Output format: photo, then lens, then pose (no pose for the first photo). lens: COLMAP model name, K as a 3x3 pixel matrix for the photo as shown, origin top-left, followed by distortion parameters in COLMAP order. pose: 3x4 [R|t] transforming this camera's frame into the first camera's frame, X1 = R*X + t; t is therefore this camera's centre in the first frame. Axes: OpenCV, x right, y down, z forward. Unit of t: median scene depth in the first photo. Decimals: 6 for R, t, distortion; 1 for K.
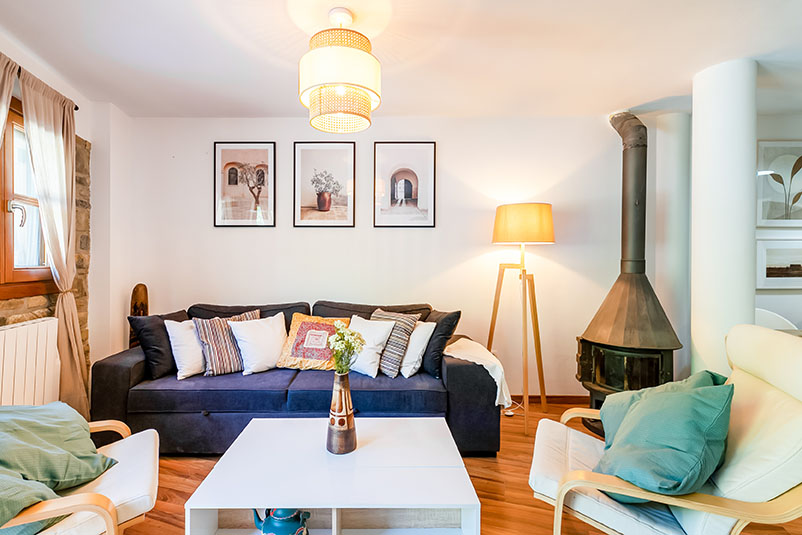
lens RADIAL K [[361.6, 0, 398.1], [0, 361.6, 268.4], [0, 0, 1]] dist [0.000616, 0.000004]
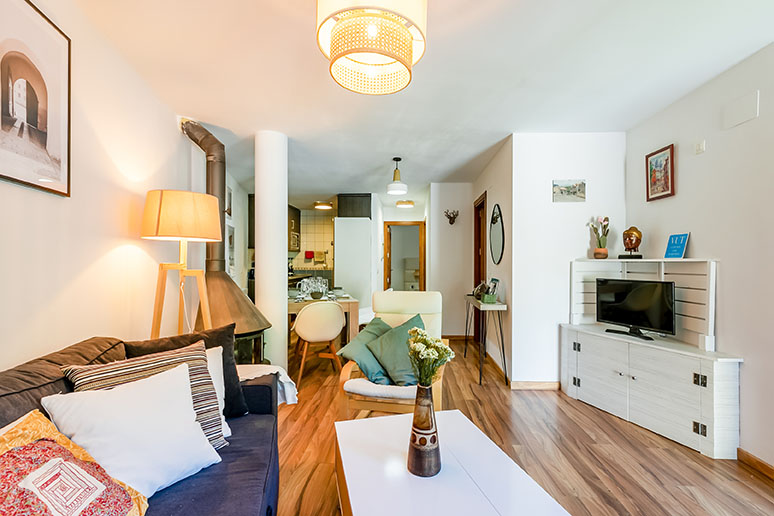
lens RADIAL K [[370.4, 0, 390.0], [0, 370.4, 264.9], [0, 0, 1]] dist [0.001216, 0.000344]
pose [[-0.242106, -0.009537, 0.970203, -0.564767], [0.004588, 0.999929, 0.010974, -0.016296], [-0.970239, 0.007108, -0.242045, 0.681213]]
